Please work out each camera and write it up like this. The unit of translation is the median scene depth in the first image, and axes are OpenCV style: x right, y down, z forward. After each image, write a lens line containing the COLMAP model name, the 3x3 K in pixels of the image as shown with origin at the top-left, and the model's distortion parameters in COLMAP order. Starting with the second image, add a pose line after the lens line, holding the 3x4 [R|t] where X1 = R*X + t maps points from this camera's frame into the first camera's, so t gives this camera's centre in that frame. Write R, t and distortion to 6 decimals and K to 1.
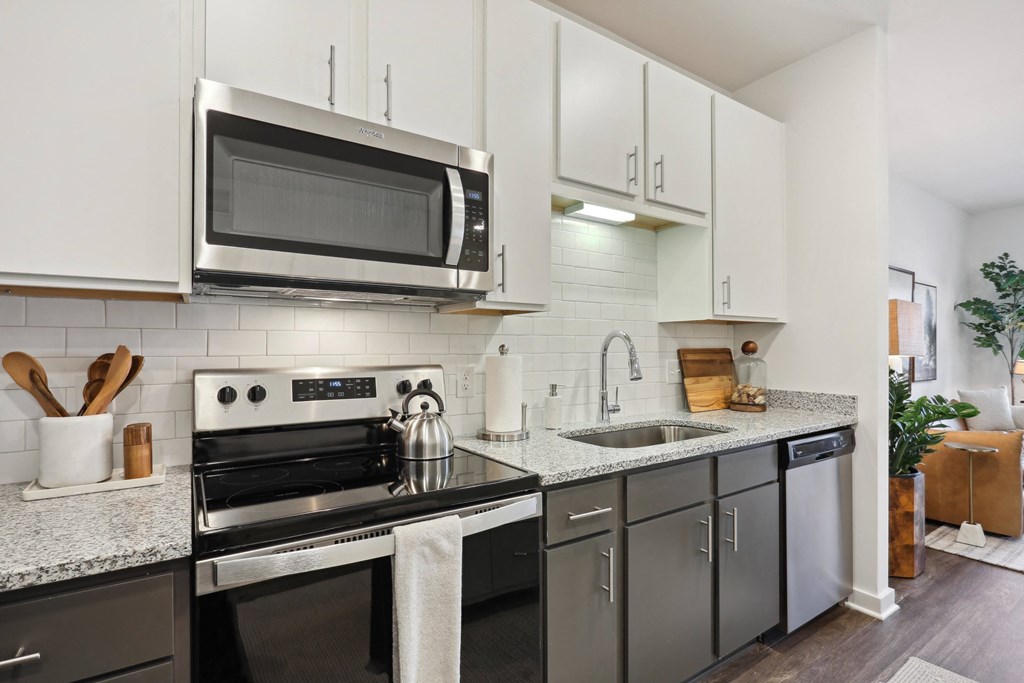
lens RADIAL K [[487.3, 0, 518.5], [0, 487.3, 347.3], [0, 0, 1]] dist [-0.014078, 0.003157]
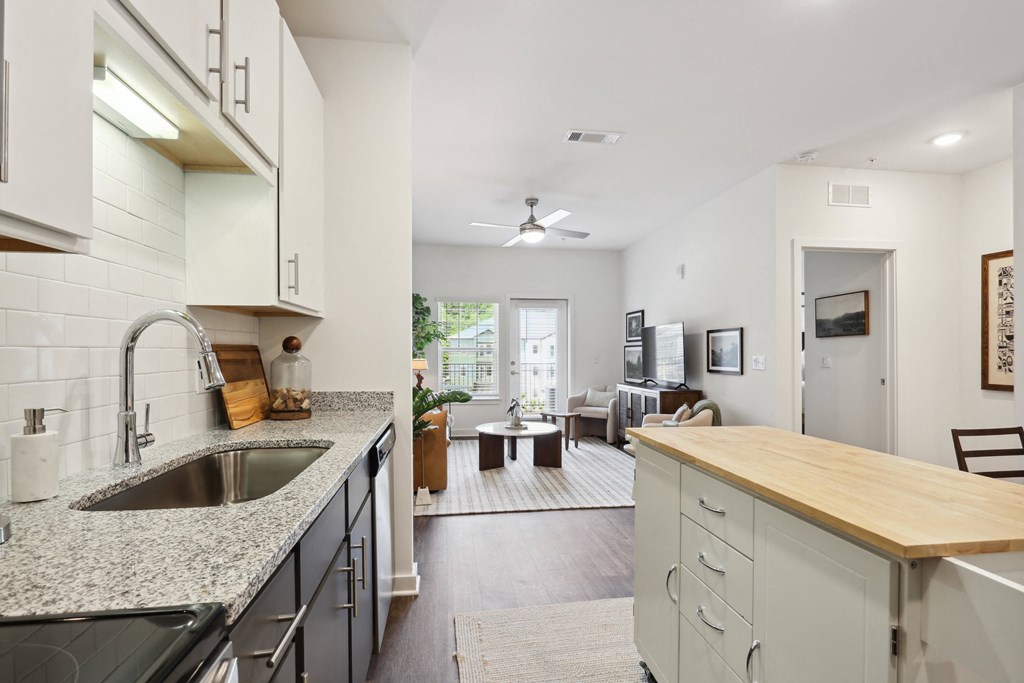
lens RADIAL K [[487.3, 0, 516.9], [0, 487.3, 353.6], [0, 0, 1]] dist [-0.014078, 0.003157]
pose [[0.433980, -0.001383, 0.900922, -0.121629], [-0.001869, 0.999995, 0.002435, 0.014913], [-0.900921, -0.002741, 0.433975, 0.284185]]
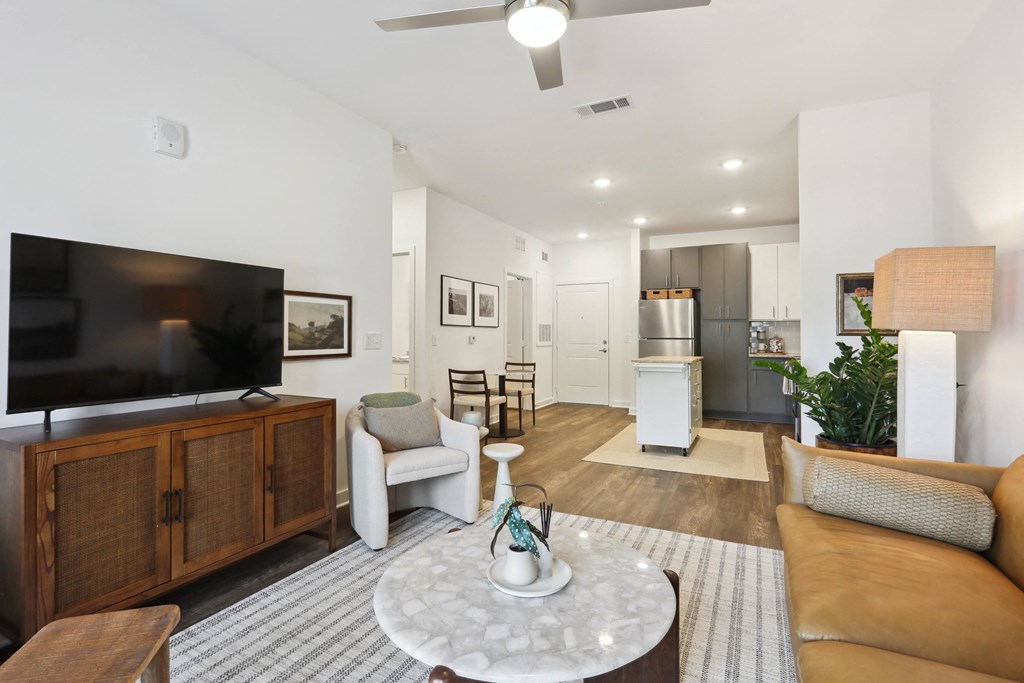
lens RADIAL K [[487.3, 0, 511.6], [0, 487.3, 331.4], [0, 0, 1]] dist [-0.014078, 0.003157]
pose [[-0.872820, -0.005761, -0.488008, 2.116976], [0.000475, 0.999920, -0.012653, 0.038584], [0.488042, -0.011276, -0.872748, 1.738897]]
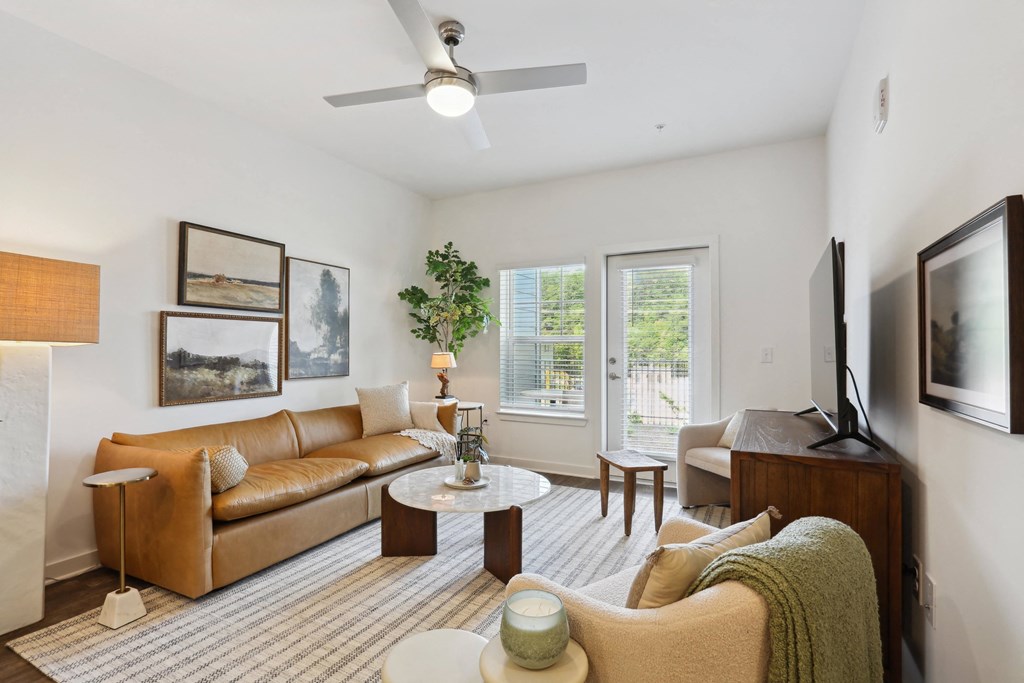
lens RADIAL K [[487.3, 0, 511.1], [0, 487.3, 345.6], [0, 0, 1]] dist [-0.014078, 0.003157]
pose [[0.878685, 0.002260, 0.477396, 1.351781], [-0.000106, 0.999990, -0.004539, 0.032190], [-0.477402, 0.003937, 0.878676, 0.183329]]
